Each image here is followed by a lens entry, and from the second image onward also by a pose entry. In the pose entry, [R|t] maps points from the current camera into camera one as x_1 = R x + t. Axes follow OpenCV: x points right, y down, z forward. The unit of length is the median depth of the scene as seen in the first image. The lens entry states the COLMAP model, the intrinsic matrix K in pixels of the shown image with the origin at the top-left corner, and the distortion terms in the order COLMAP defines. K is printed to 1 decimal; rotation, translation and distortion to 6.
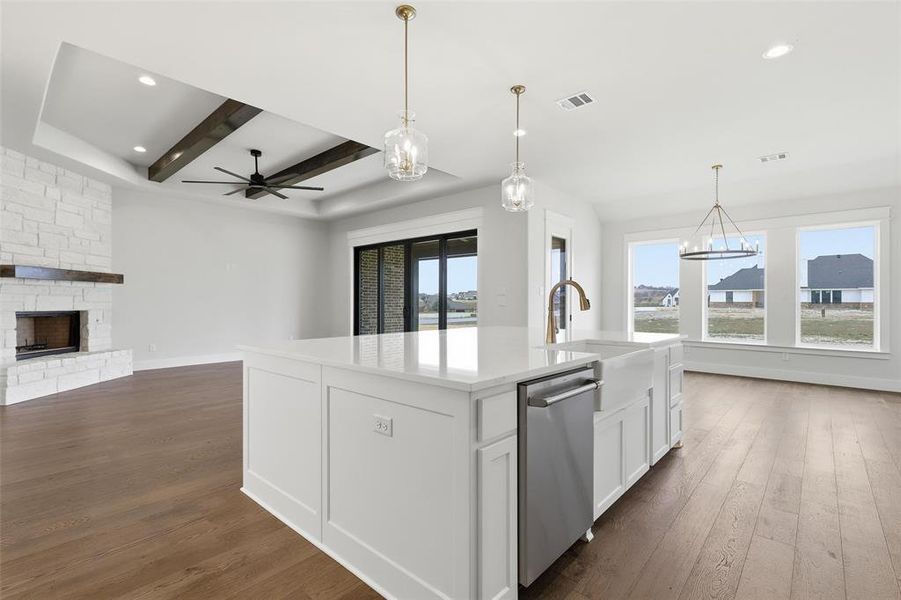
lens RADIAL K [[412.2, 0, 453.4], [0, 412.2, 303.2], [0, 0, 1]] dist [0.002796, 0.000310]
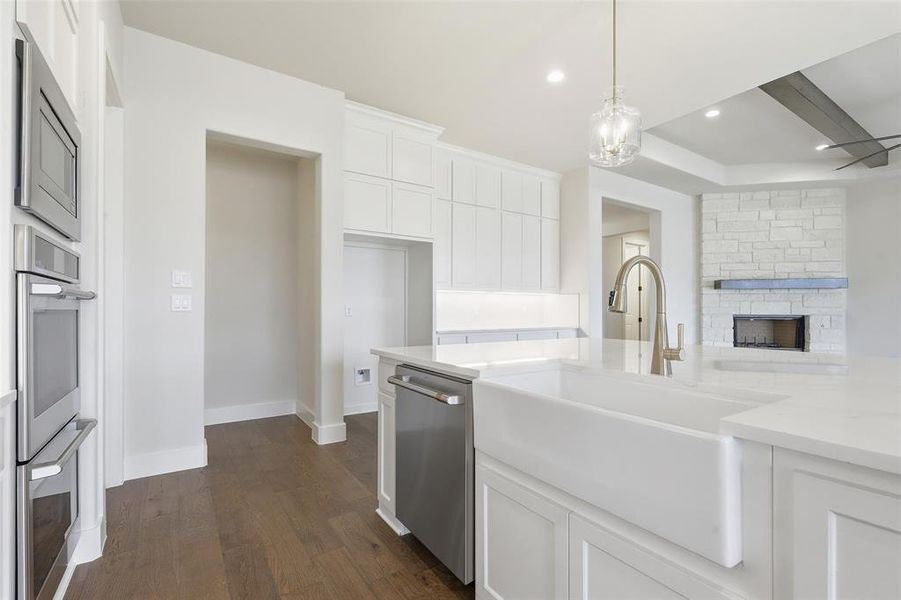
lens RADIAL K [[412.5, 0, 449.7], [0, 412.5, 308.2], [0, 0, 1]] dist [0.001018, 0.000030]
pose [[-0.258788, -0.005933, -0.965916, 0.388820], [-0.001395, 0.999982, -0.005768, 0.007609], [0.965933, -0.000145, -0.258792, 0.414951]]
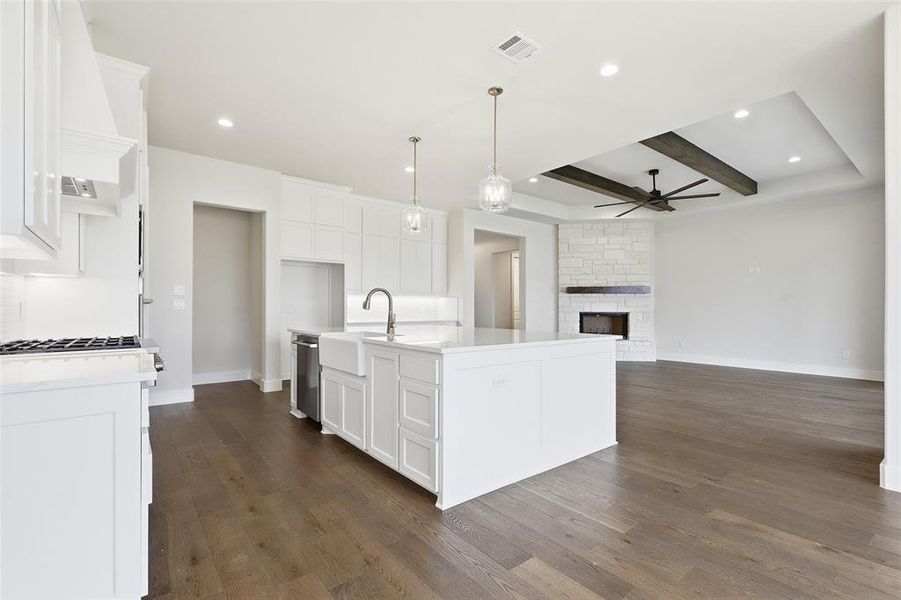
lens RADIAL K [[409.5, 0, 453.7], [0, 409.5, 307.2], [0, 0, 1]] dist [-0.000674, -0.000155]
pose [[-0.173161, -0.005135, -0.984880, 0.722512], [-0.000002, 0.999986, -0.005213, 0.008759], [0.984894, -0.000901, -0.173158, 0.676153]]
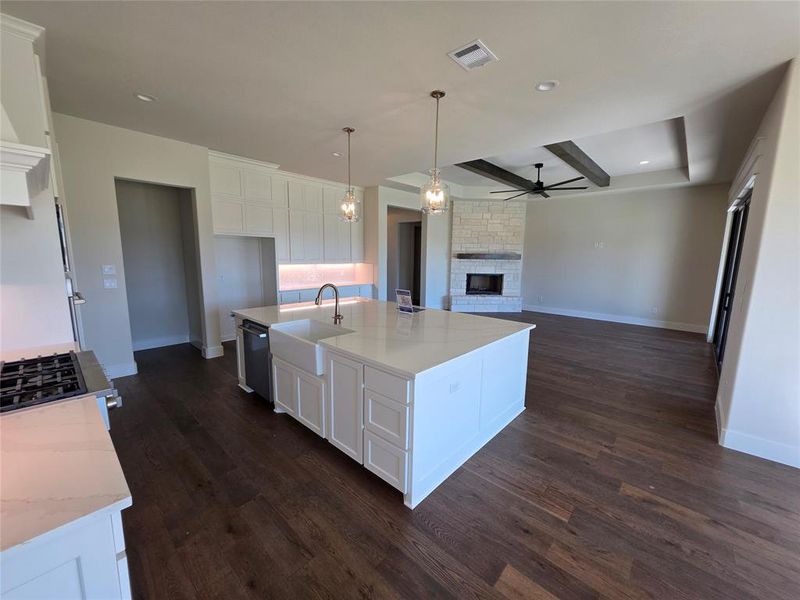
lens RADIAL K [[320.2, 0, 402.4], [0, 320.2, 300.1], [0, 0, 1]] dist [0.003109, 0.000012]
pose [[-0.012948, 0.144154, -0.989471, 0.646858], [-0.015295, 0.989409, 0.144345, -0.073582], [0.999799, 0.017003, -0.010606, 0.586070]]
